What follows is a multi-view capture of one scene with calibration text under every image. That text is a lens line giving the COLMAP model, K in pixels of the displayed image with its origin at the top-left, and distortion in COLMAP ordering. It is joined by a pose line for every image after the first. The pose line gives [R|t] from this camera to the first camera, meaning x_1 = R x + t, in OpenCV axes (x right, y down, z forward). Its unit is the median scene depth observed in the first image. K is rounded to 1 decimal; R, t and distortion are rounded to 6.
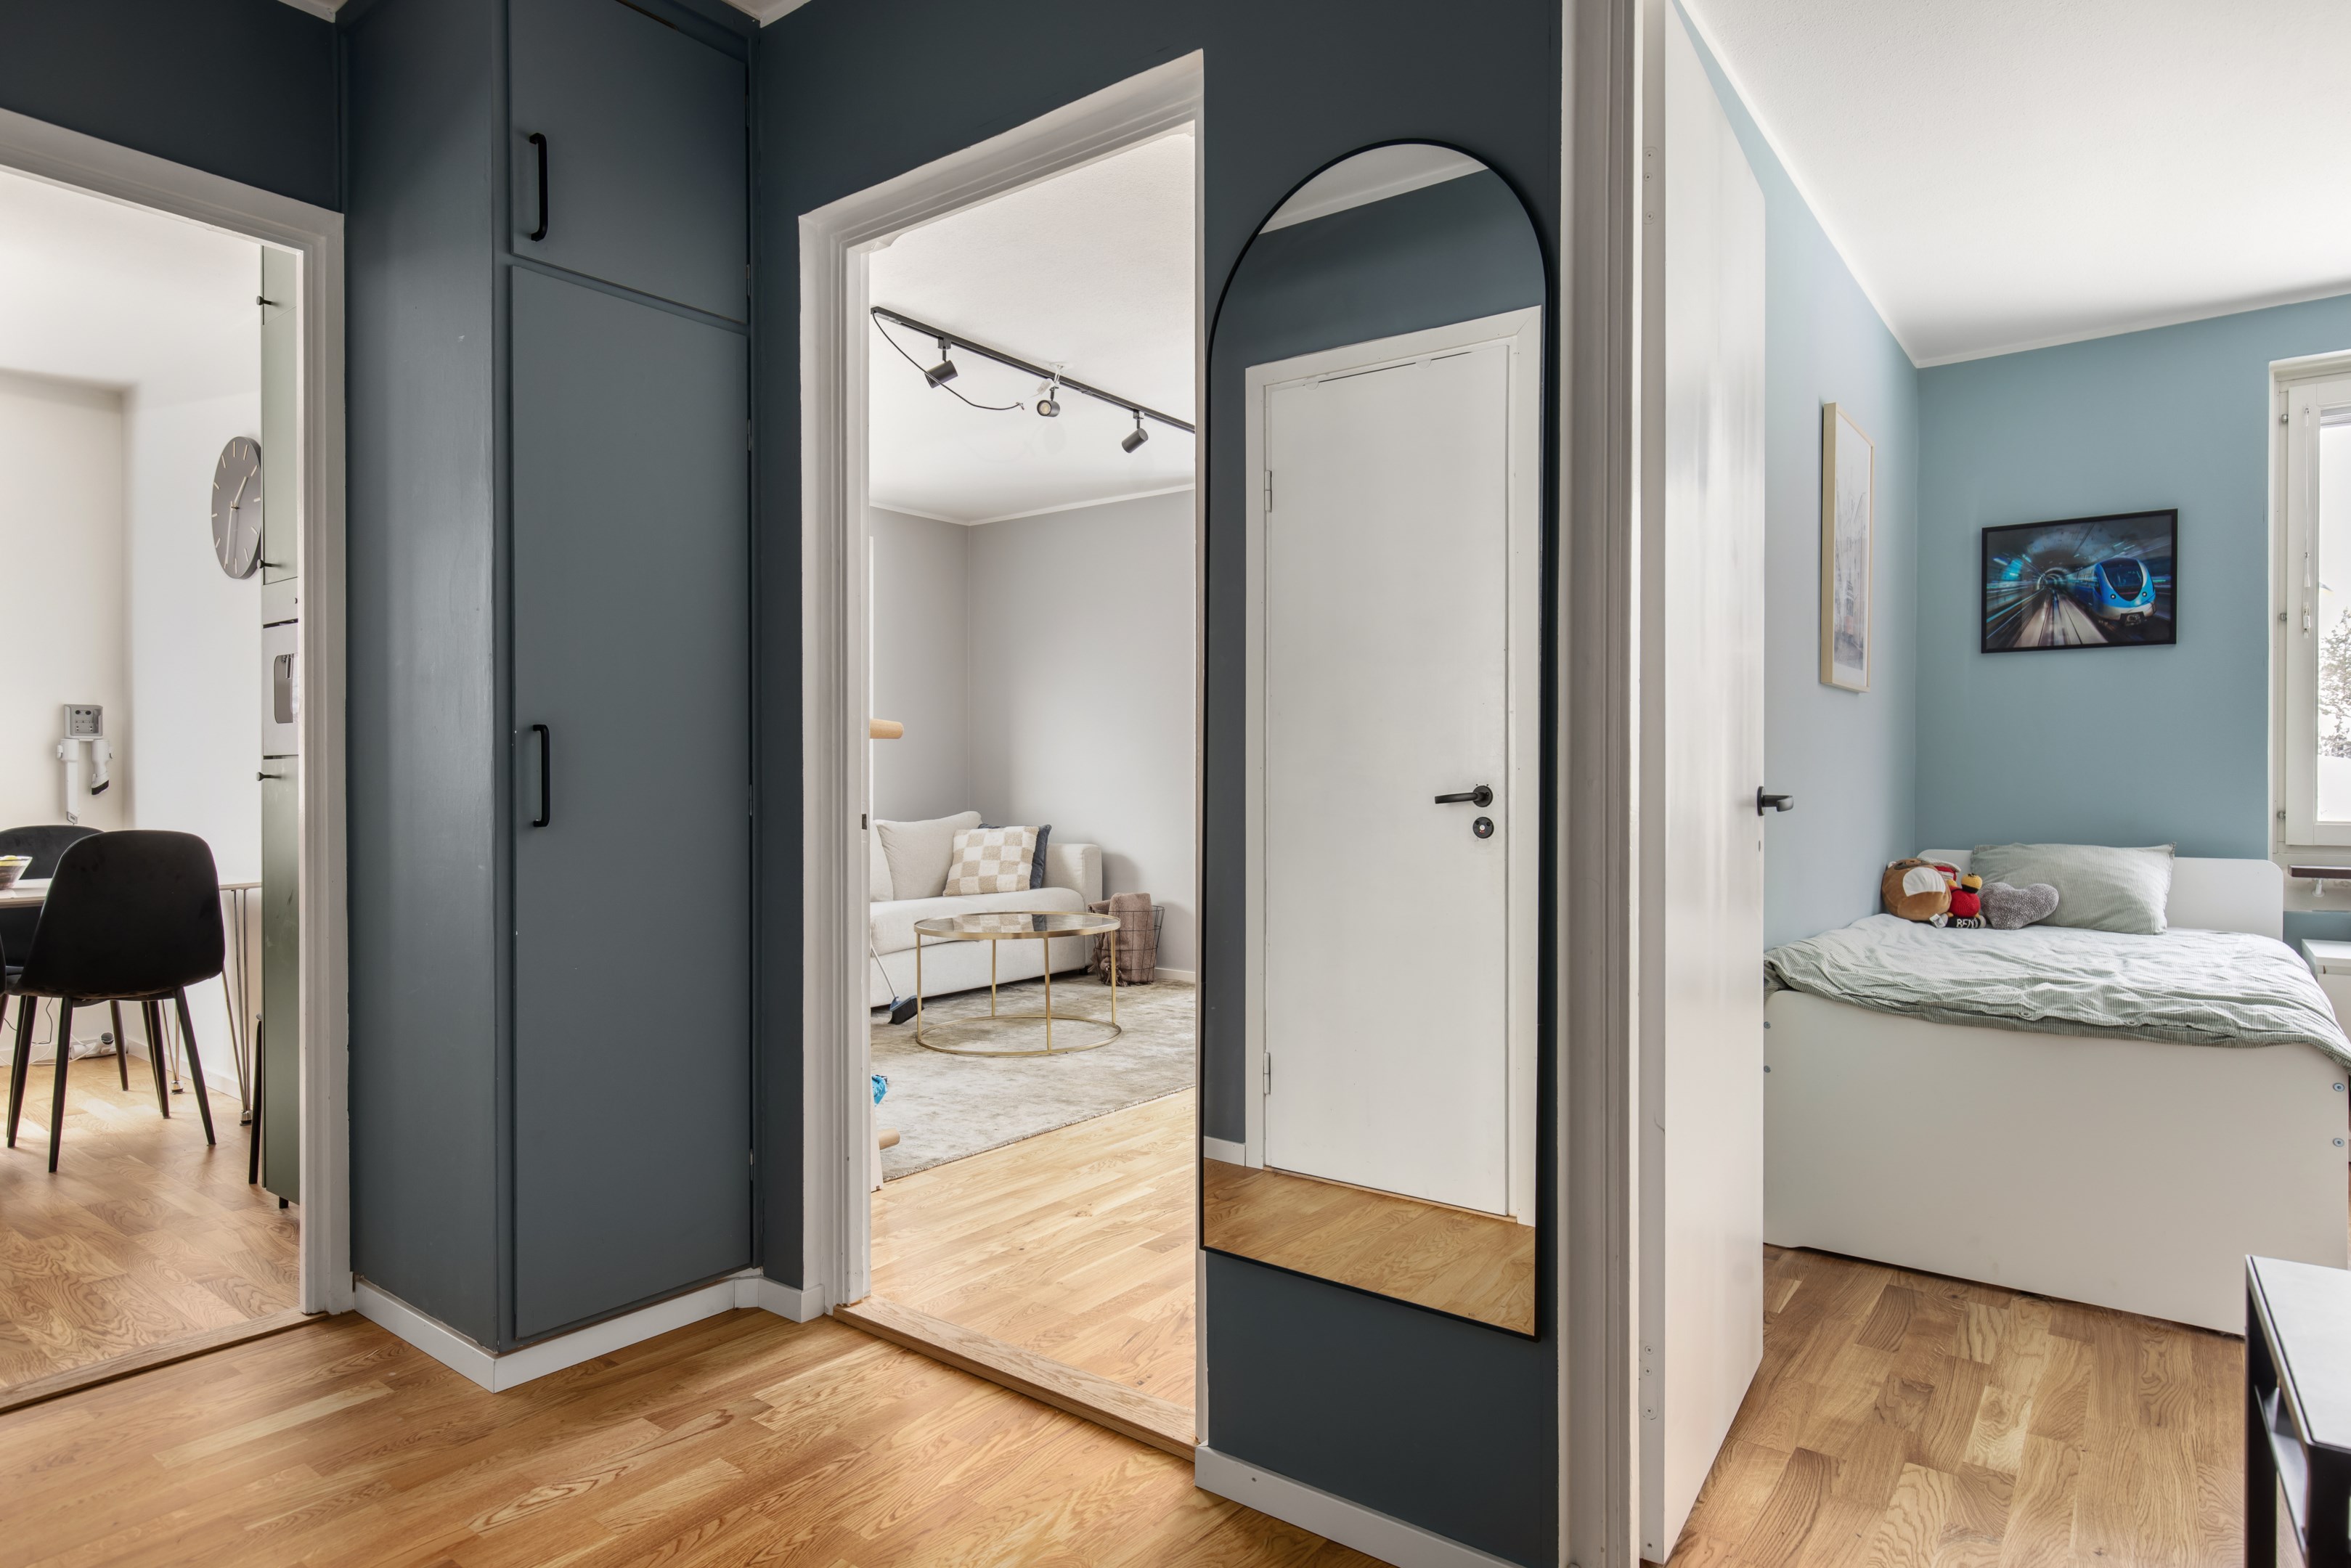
lens RADIAL K [[1298.2, 0, 1175.5], [0, 1298.2, 784.0], [0, 0, 1]] dist [0.001088, 0.000414]
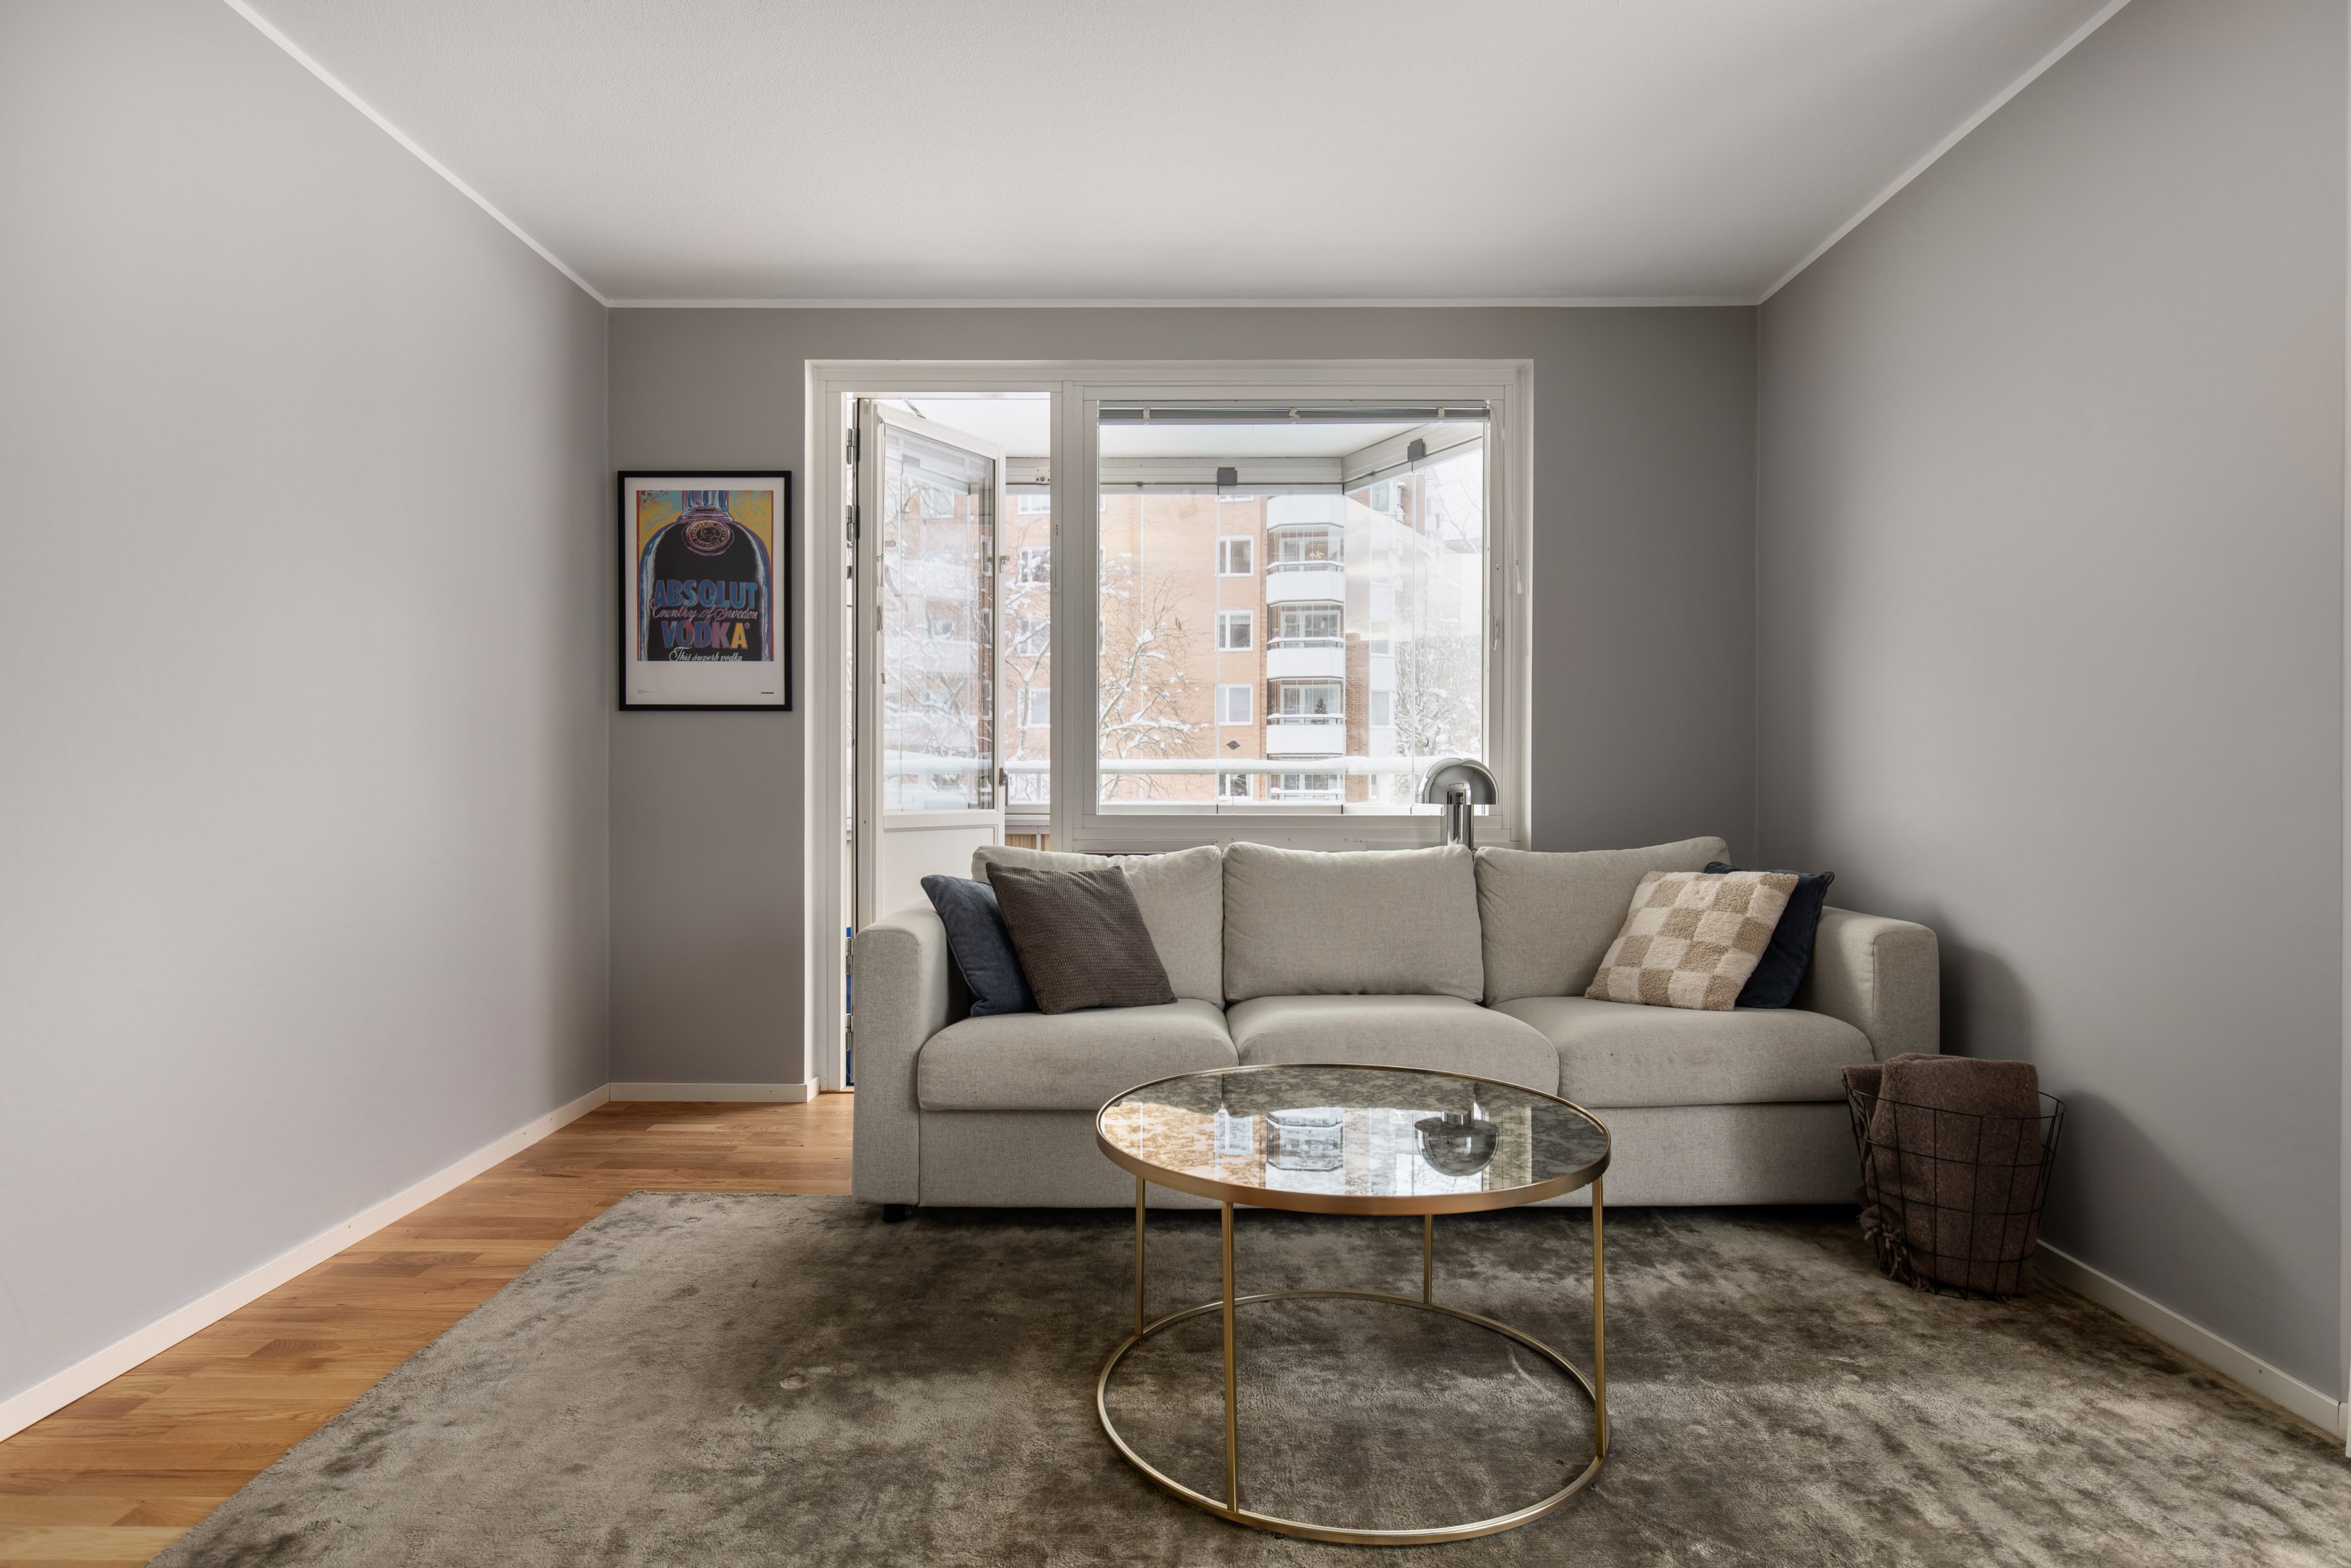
lens RADIAL K [[1257.3, 0, 1175.5], [0, 1257.3, 784.0], [0, 0, 1]] dist [0.000025, 0.000160]
pose [[0.593018, 0.003304, -0.805182, 0.132918], [-0.004368, 0.999990, 0.000886, 0.000413], [0.805177, 0.002991, 0.593027, 0.568766]]
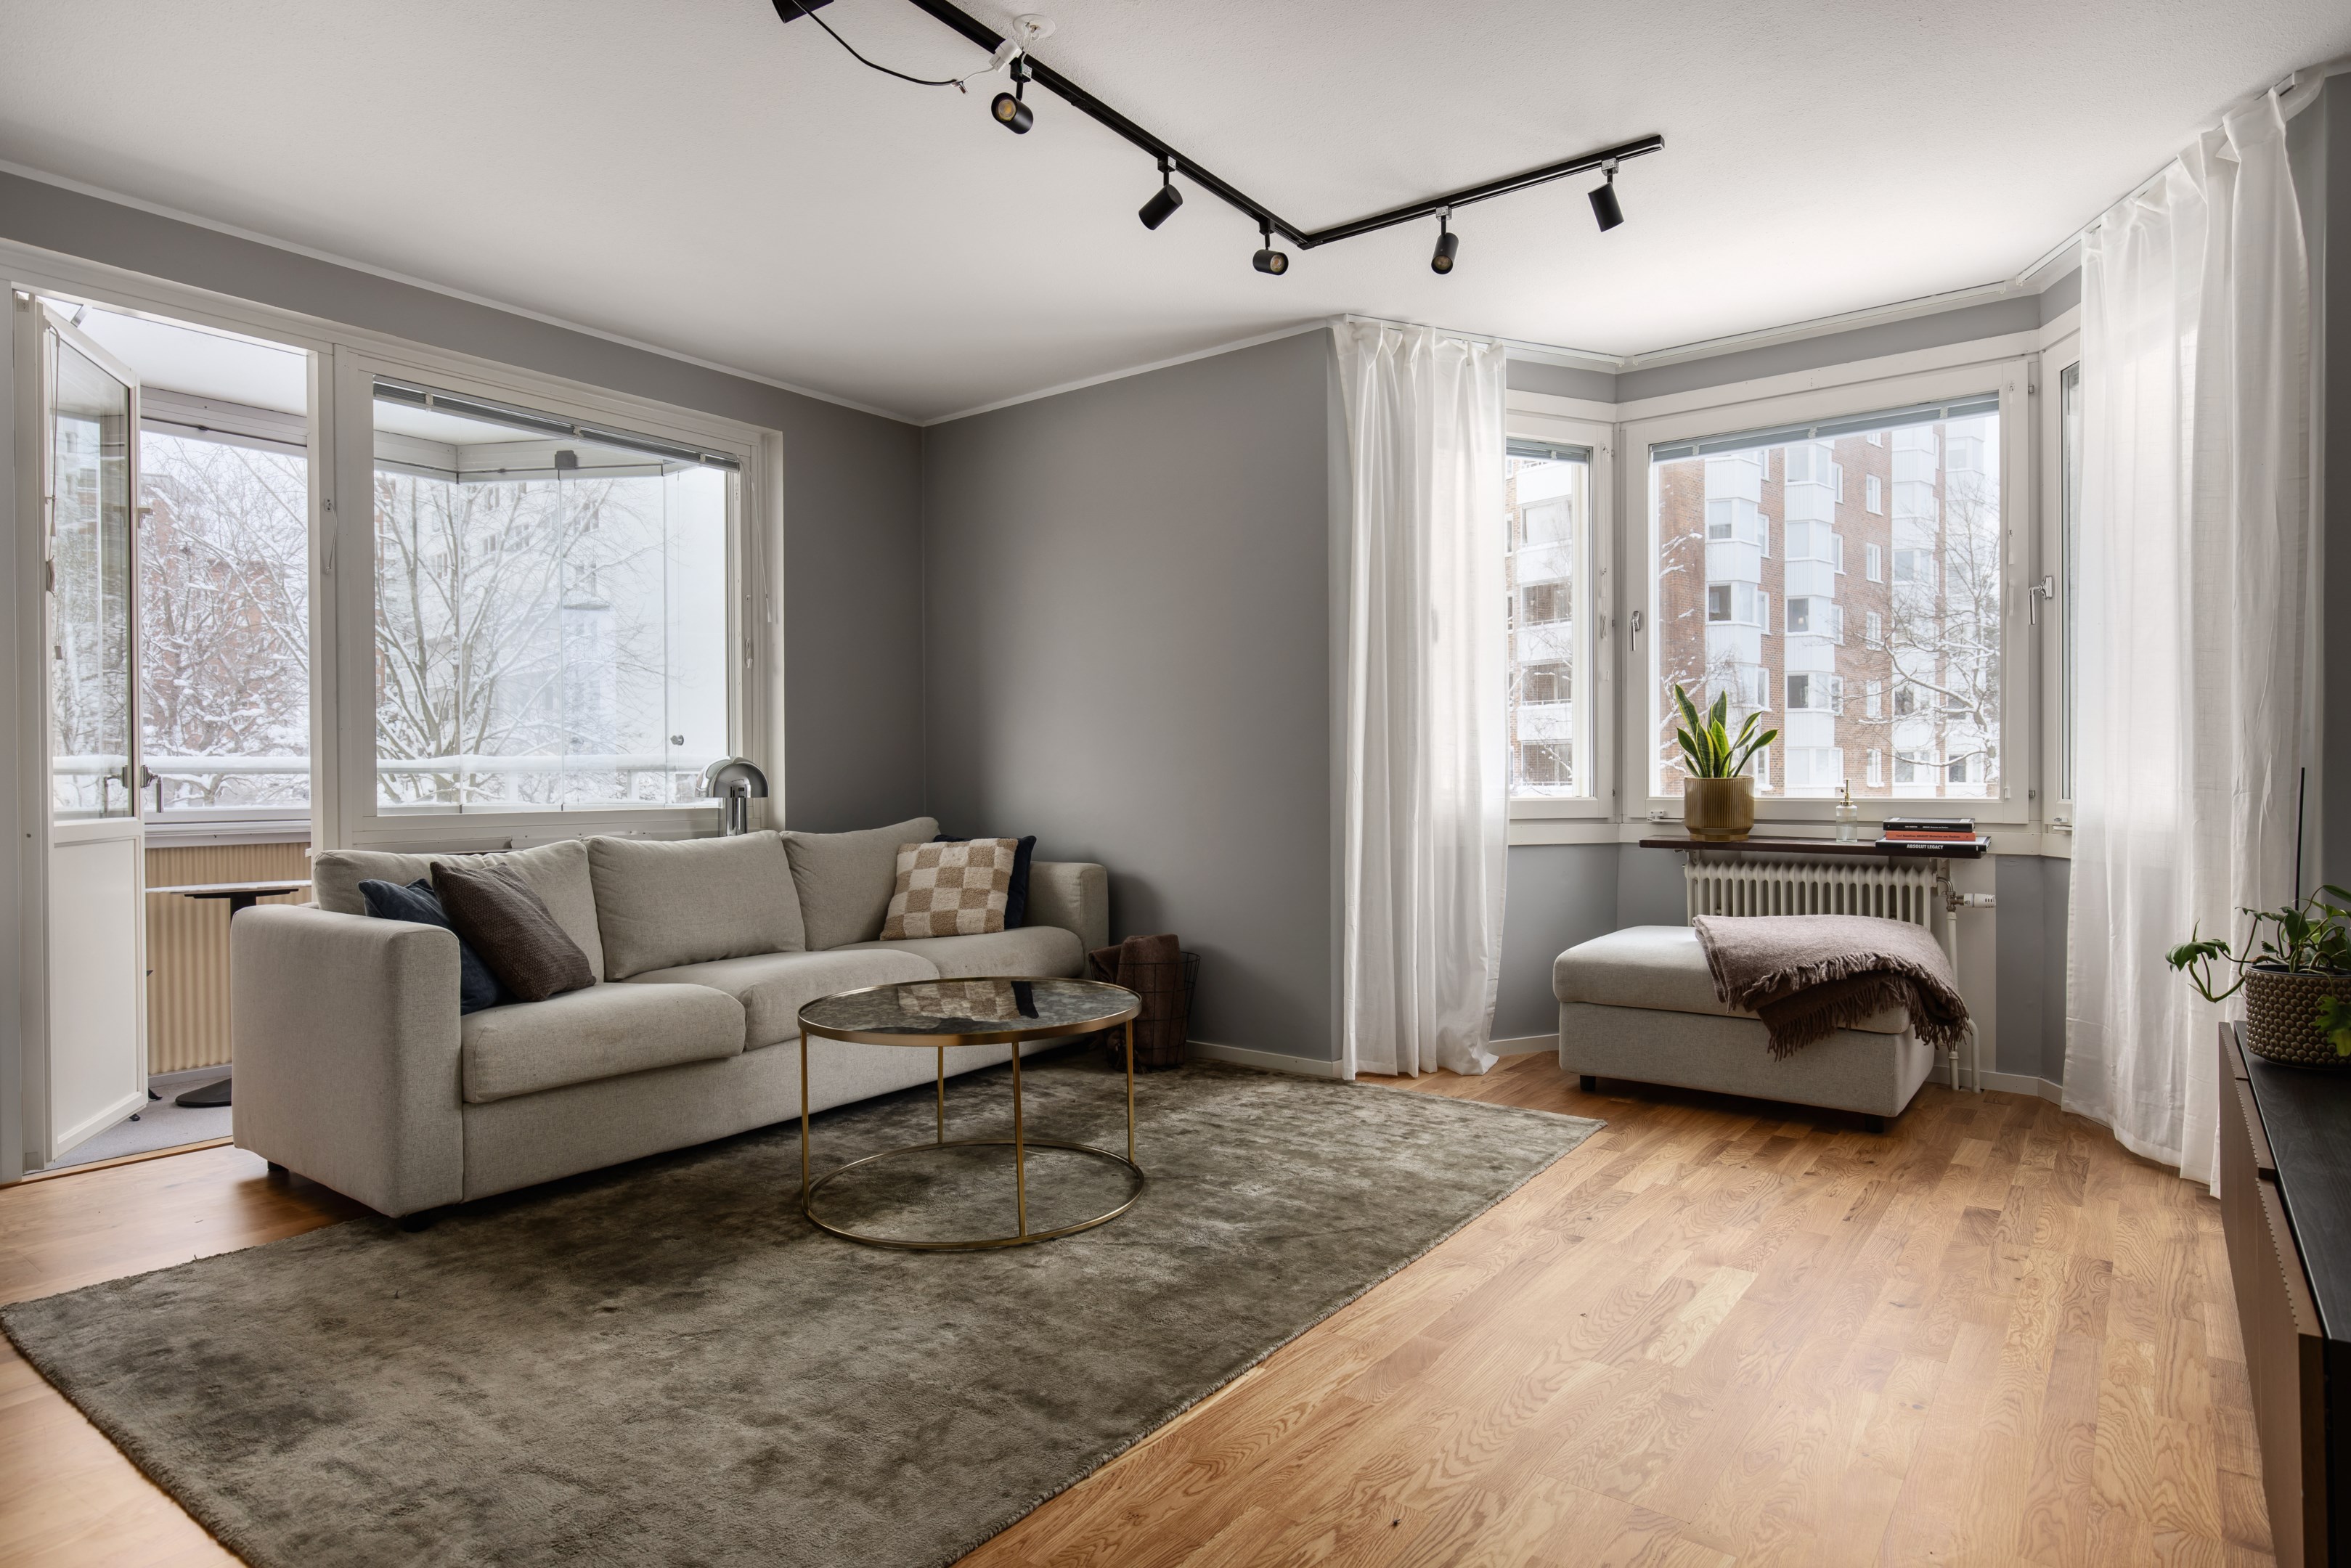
lens RADIAL K [[1298.2, 0, 1175.5], [0, 1298.2, 784.0], [0, 0, 1]] dist [0.001088, 0.000414]
pose [[0.999983, -0.005688, -0.001523, -0.019444], [0.005690, 0.999983, 0.001385, 0.002714], [0.001515, -0.001393, 0.999998, 0.307650]]
